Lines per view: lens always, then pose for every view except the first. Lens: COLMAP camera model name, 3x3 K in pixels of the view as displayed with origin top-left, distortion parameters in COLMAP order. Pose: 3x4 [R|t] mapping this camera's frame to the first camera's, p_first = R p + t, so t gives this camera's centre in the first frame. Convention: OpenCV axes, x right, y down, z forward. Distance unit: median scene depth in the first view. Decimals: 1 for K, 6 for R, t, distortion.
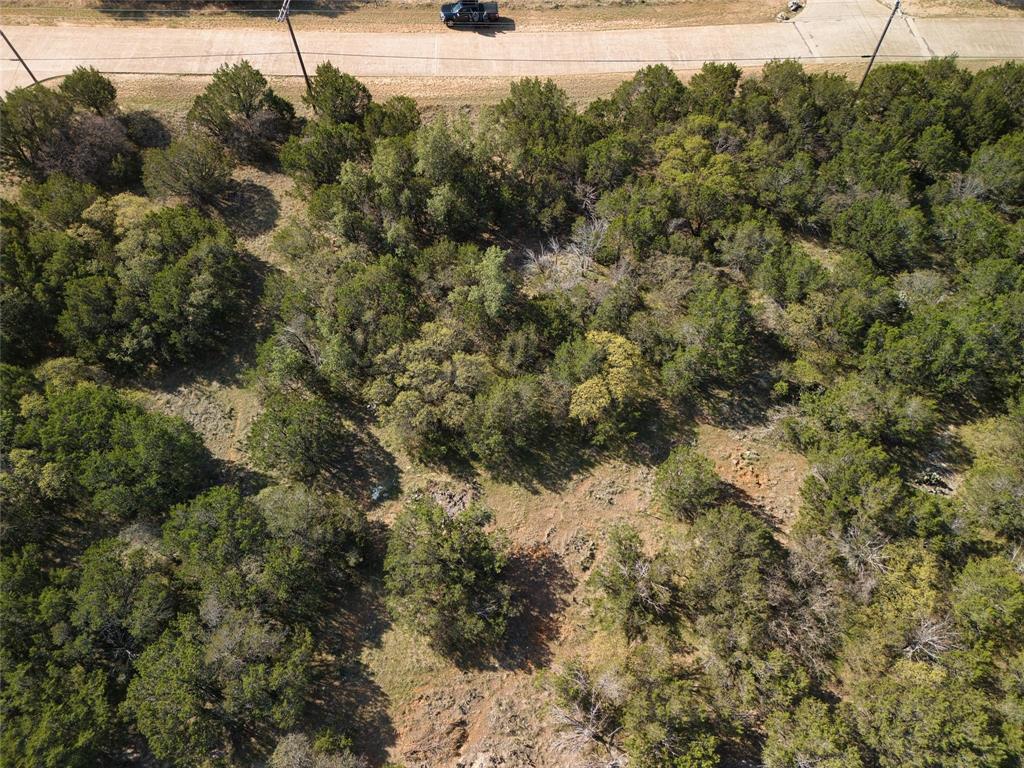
lens RADIAL K [[714.9, 0, 515.6], [0, 714.9, 380.7], [0, 0, 1]] dist [0.072637, -0.057538]
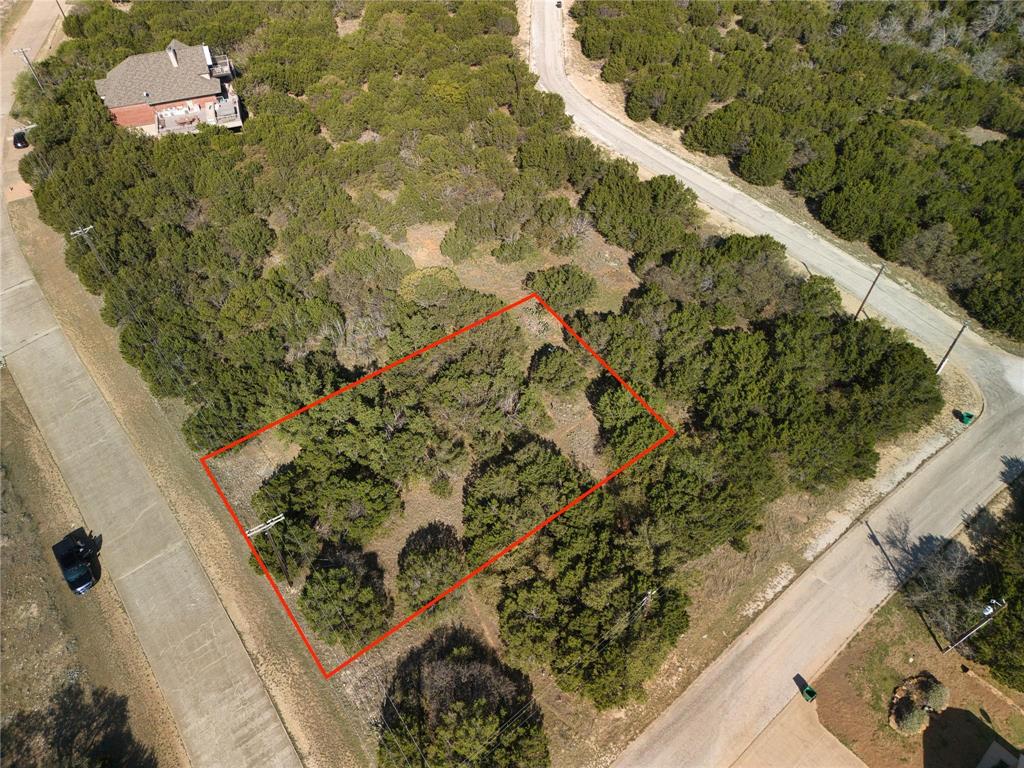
lens RADIAL K [[714.9, 0, 515.6], [0, 714.9, 380.7], [0, 0, 1]] dist [0.072637, -0.057538]
pose [[-0.588848, -0.608413, 0.532063, -1.084874], [0.702848, -0.060422, 0.708769, -1.122782], [-0.399076, 0.791317, 0.463202, 0.280287]]
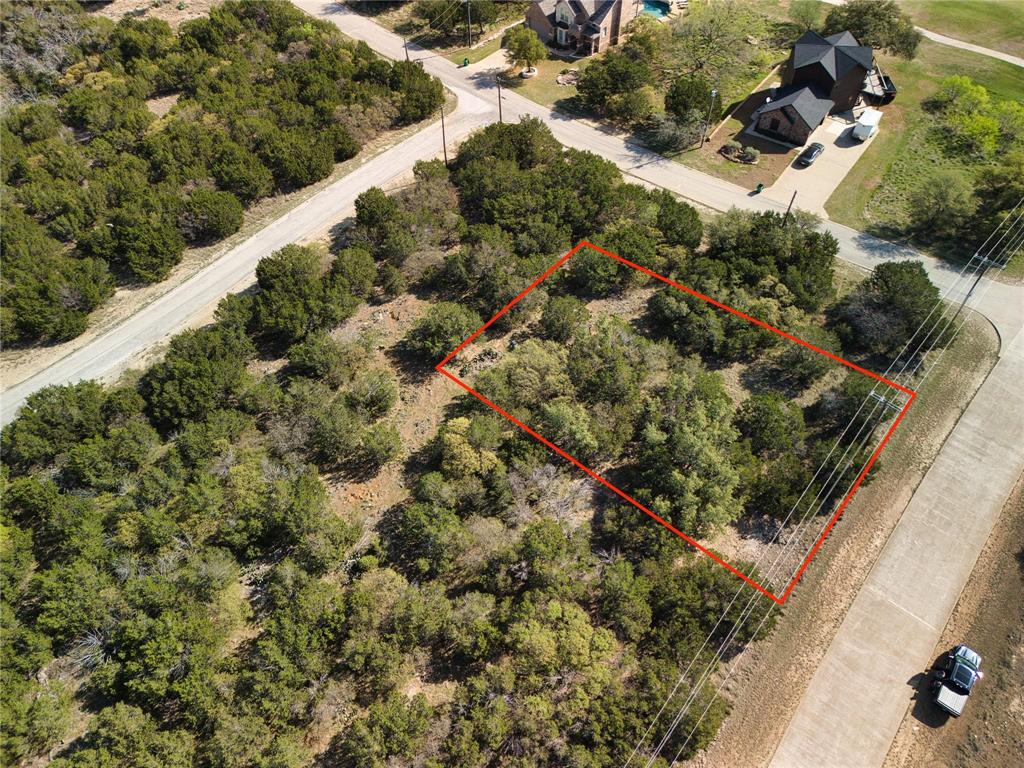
lens RADIAL K [[714.9, 0, 515.6], [0, 714.9, 380.7], [0, 0, 1]] dist [0.072637, -0.057538]
pose [[-0.665825, 0.600932, -0.442219, 0.622264], [-0.620281, -0.116442, 0.775689, -1.185050], [0.414643, 0.790773, 0.450277, 0.274391]]
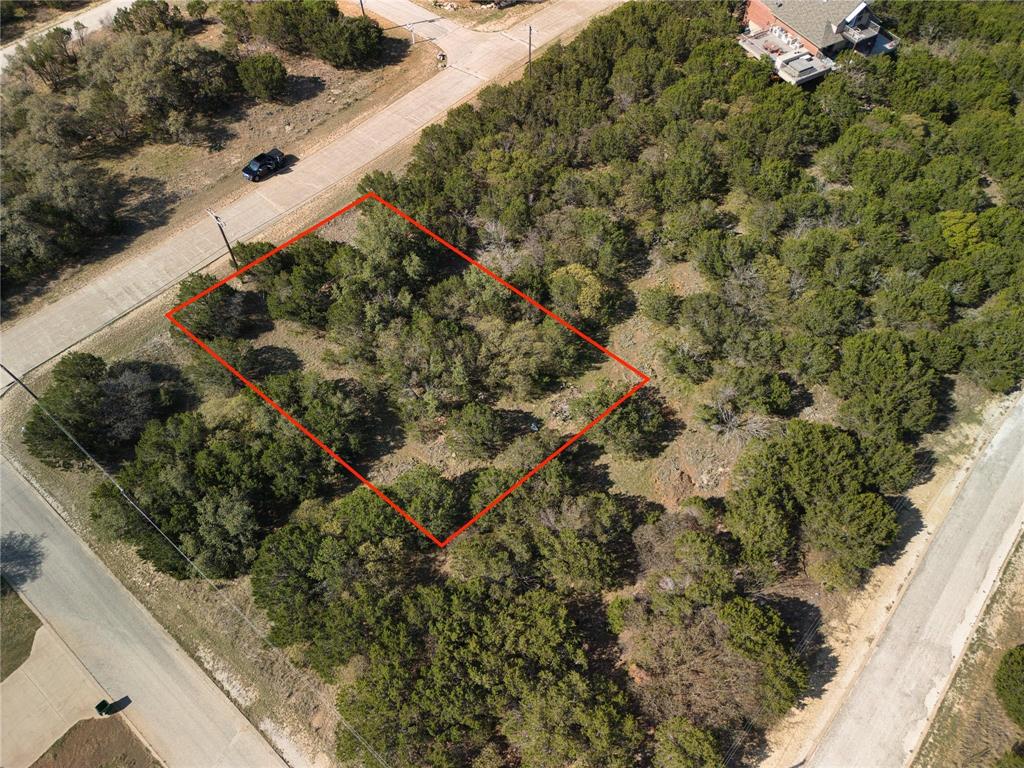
lens RADIAL K [[714.9, 0, 515.6], [0, 714.9, 380.7], [0, 0, 1]] dist [0.072637, -0.057538]
pose [[0.686861, -0.599341, 0.411111, -0.760708], [0.621105, 0.777800, 0.096212, -0.090686], [-0.377426, 0.189259, 0.906494, -0.367798]]
